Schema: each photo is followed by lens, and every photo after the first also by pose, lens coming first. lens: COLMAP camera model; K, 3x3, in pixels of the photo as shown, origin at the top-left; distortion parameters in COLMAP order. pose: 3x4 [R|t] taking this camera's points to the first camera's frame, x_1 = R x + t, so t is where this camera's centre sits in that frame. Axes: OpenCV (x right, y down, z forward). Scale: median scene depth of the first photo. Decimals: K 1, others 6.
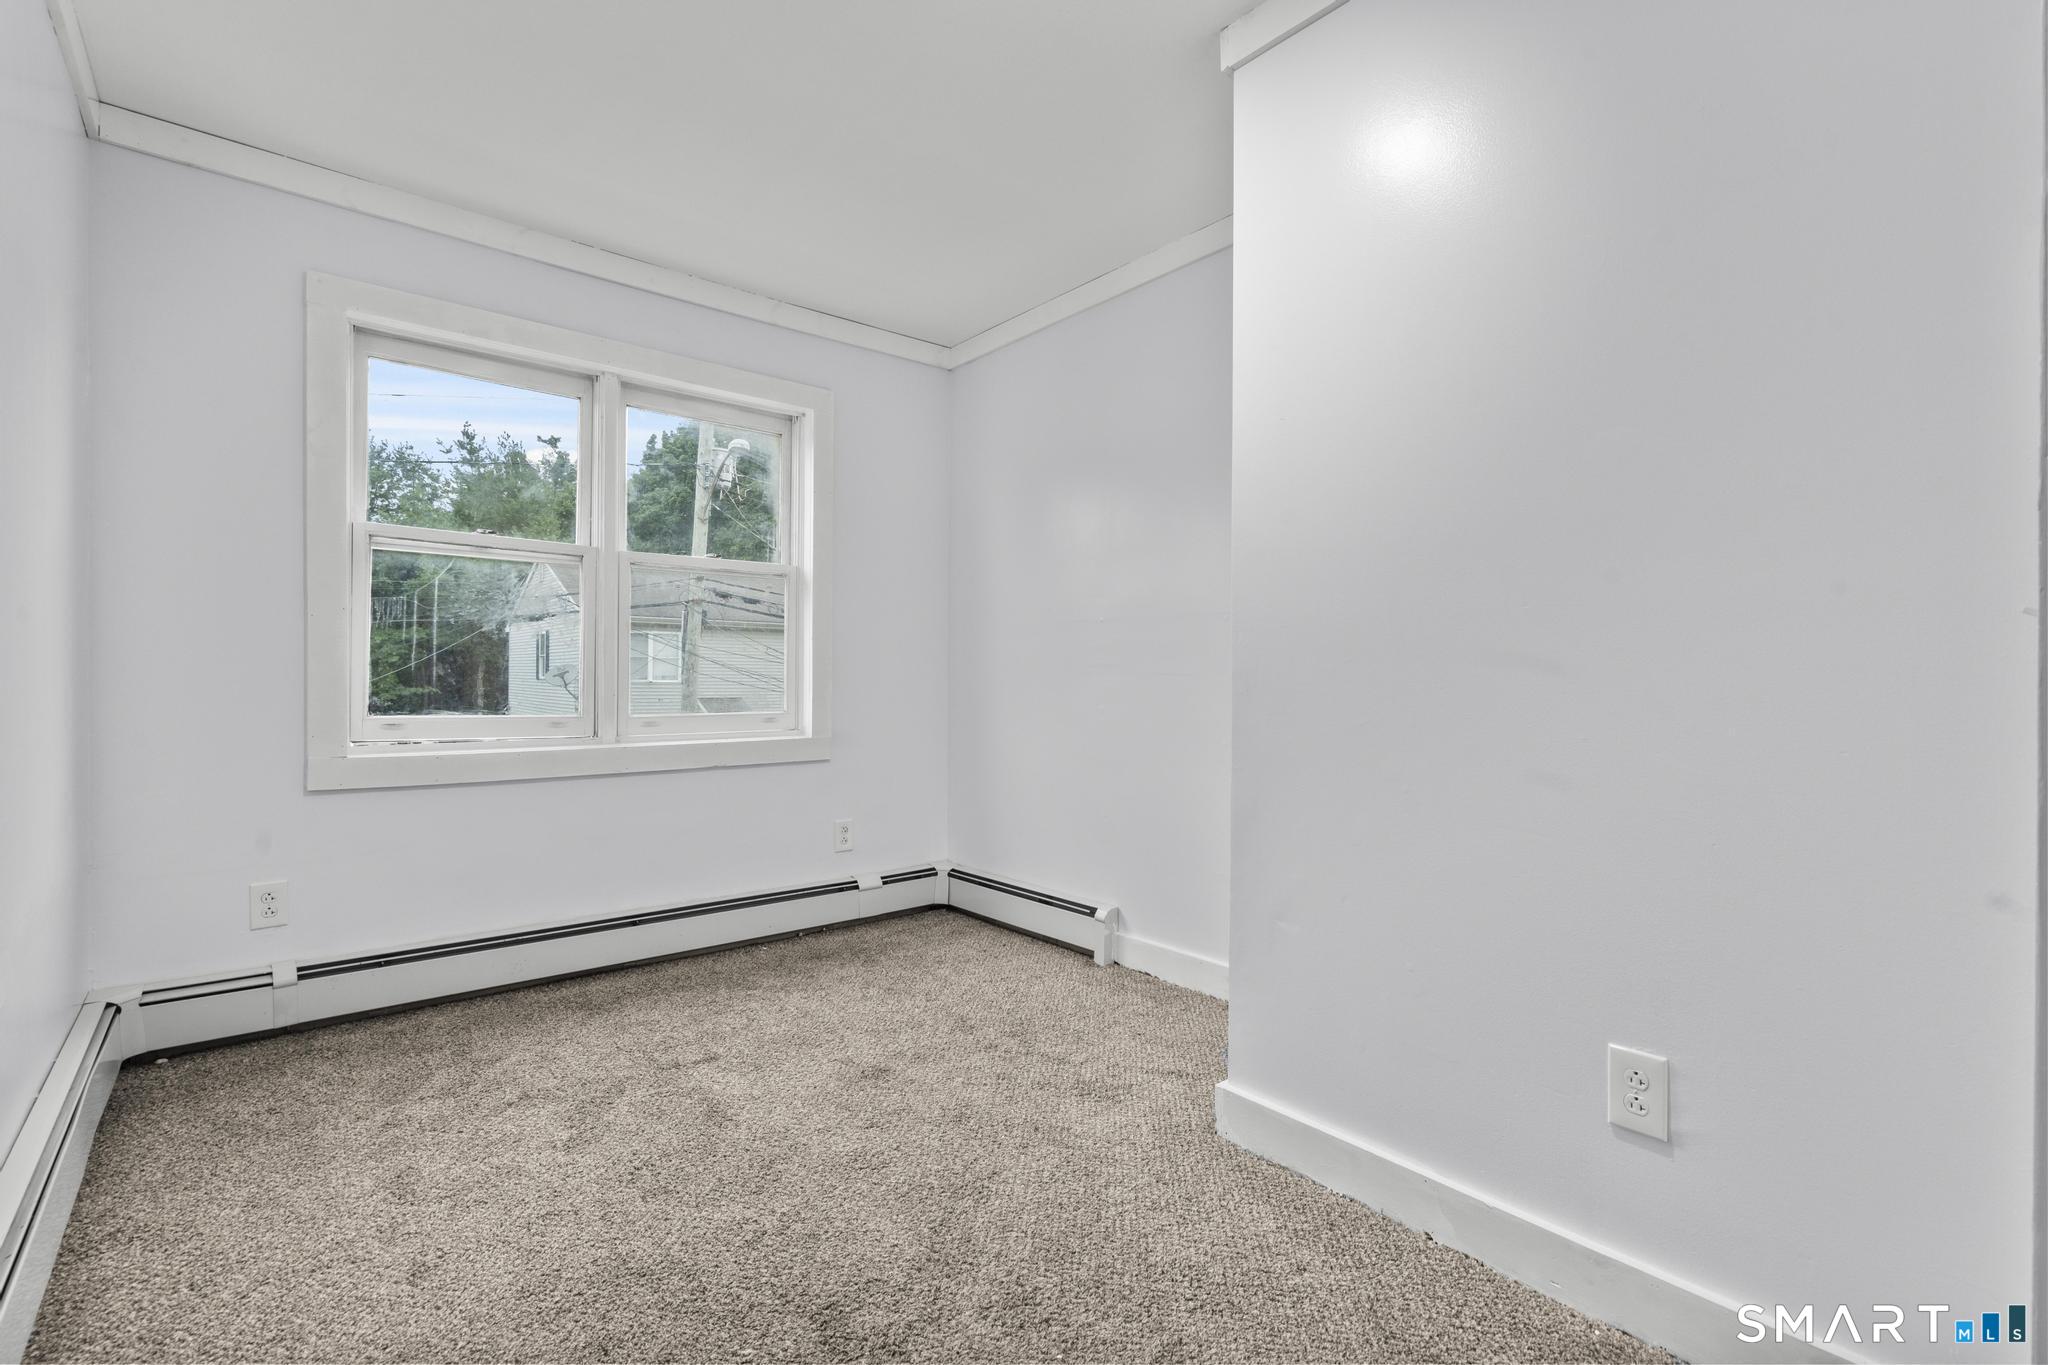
lens RADIAL K [[922.9, 0, 1032.2], [0, 922.9, 678.5], [0, 0, 1]] dist [-0.003802, 0.003727]
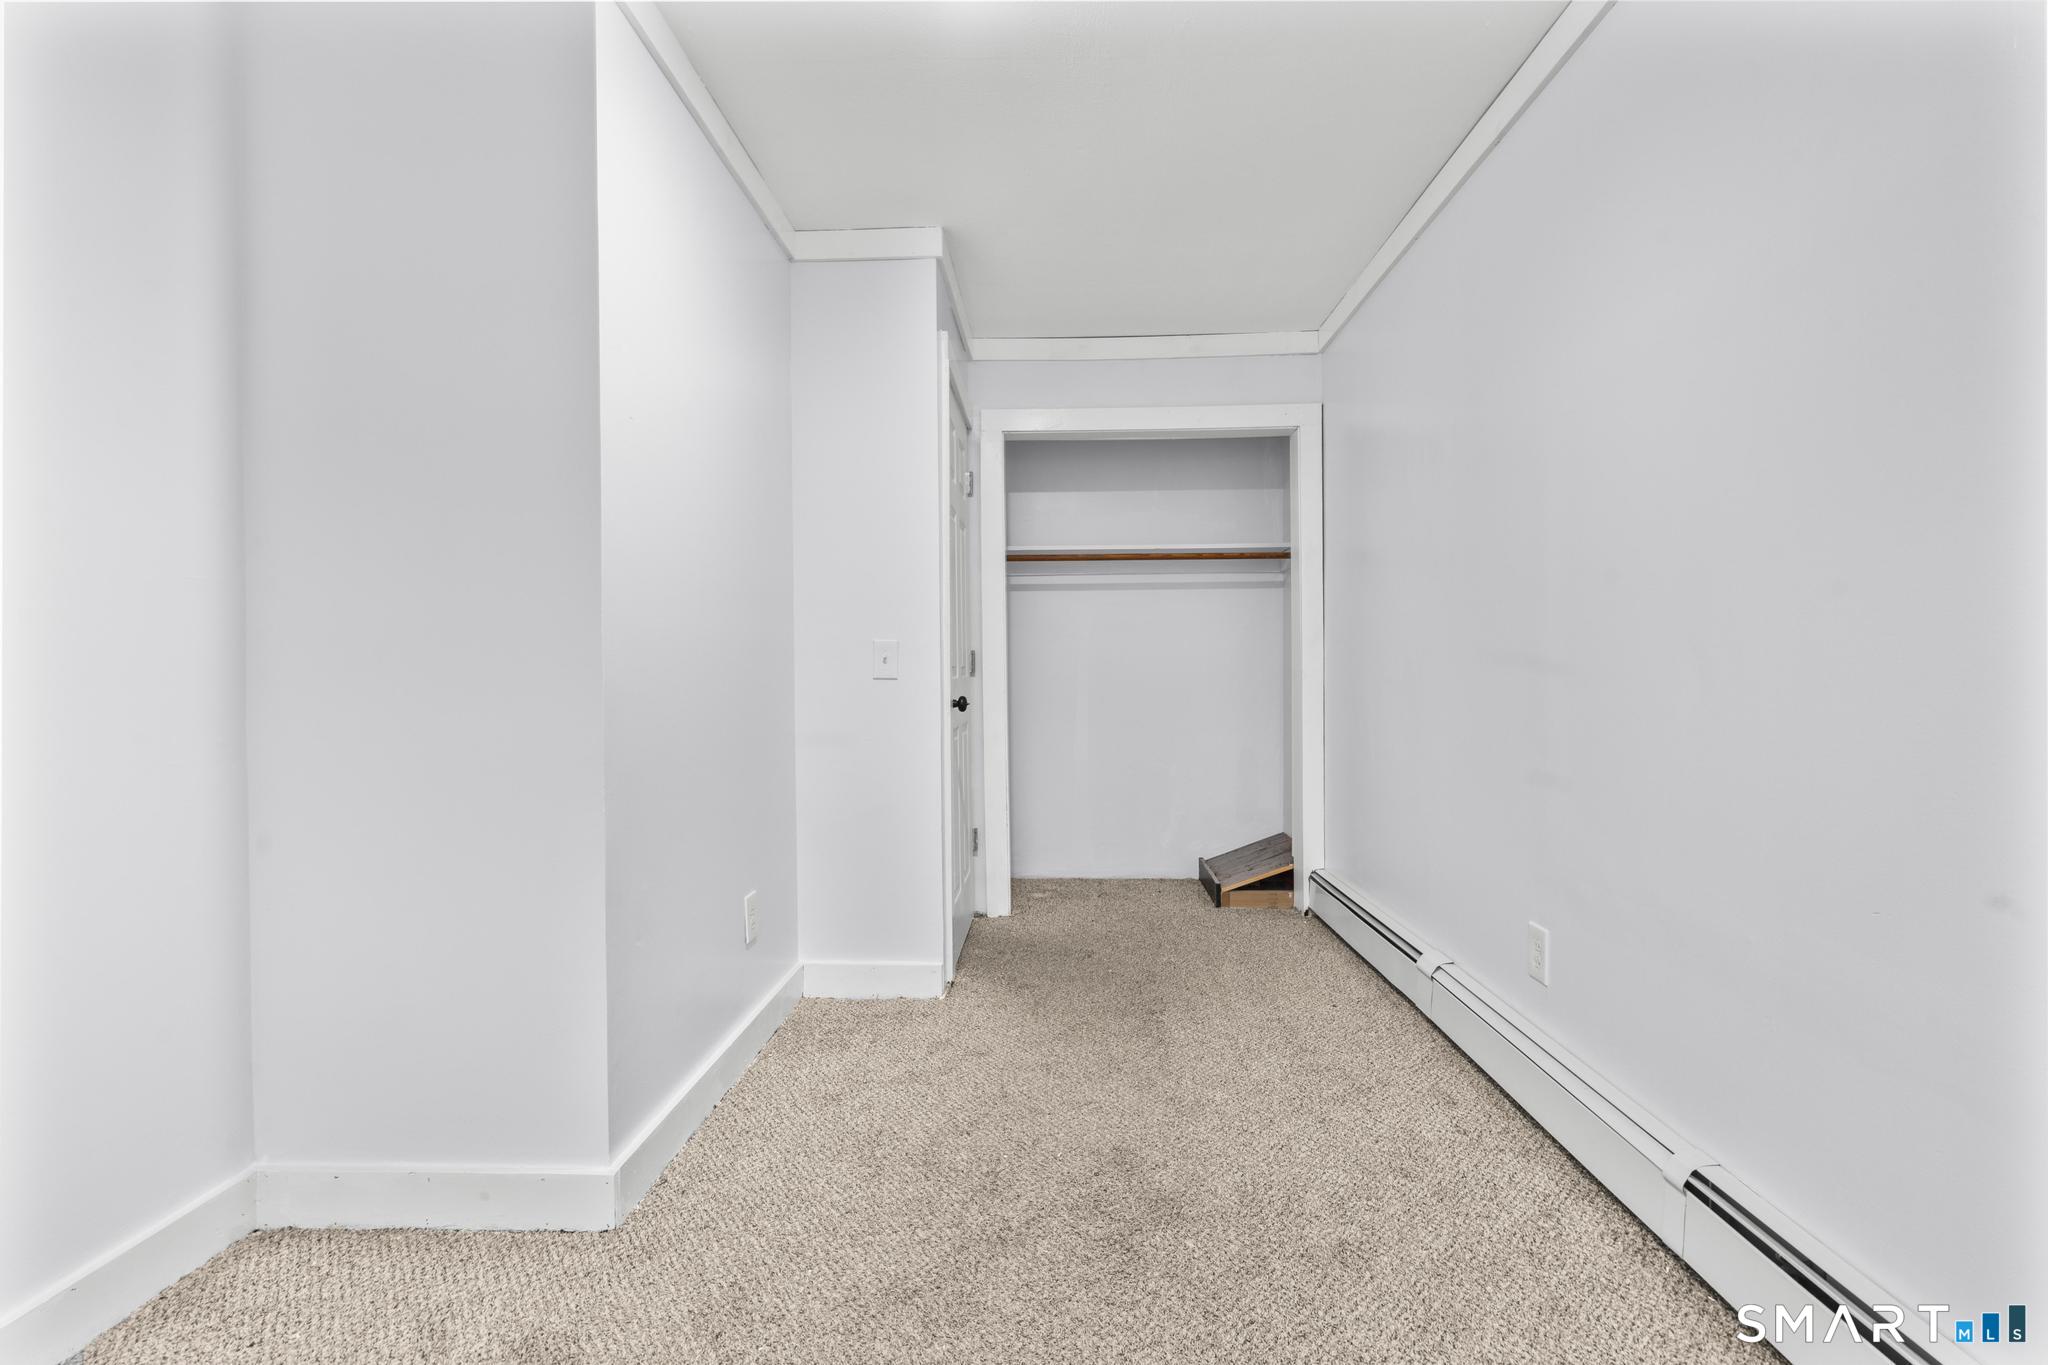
lens RADIAL K [[922.9, 0, 1032.2], [0, 922.9, 678.5], [0, 0, 1]] dist [-0.003802, 0.003727]
pose [[-0.740686, -0.003472, 0.671842, -0.543755], [0.008321, 0.999863, 0.014340, -0.016324], [-0.671800, 0.016212, -0.740555, 1.142013]]
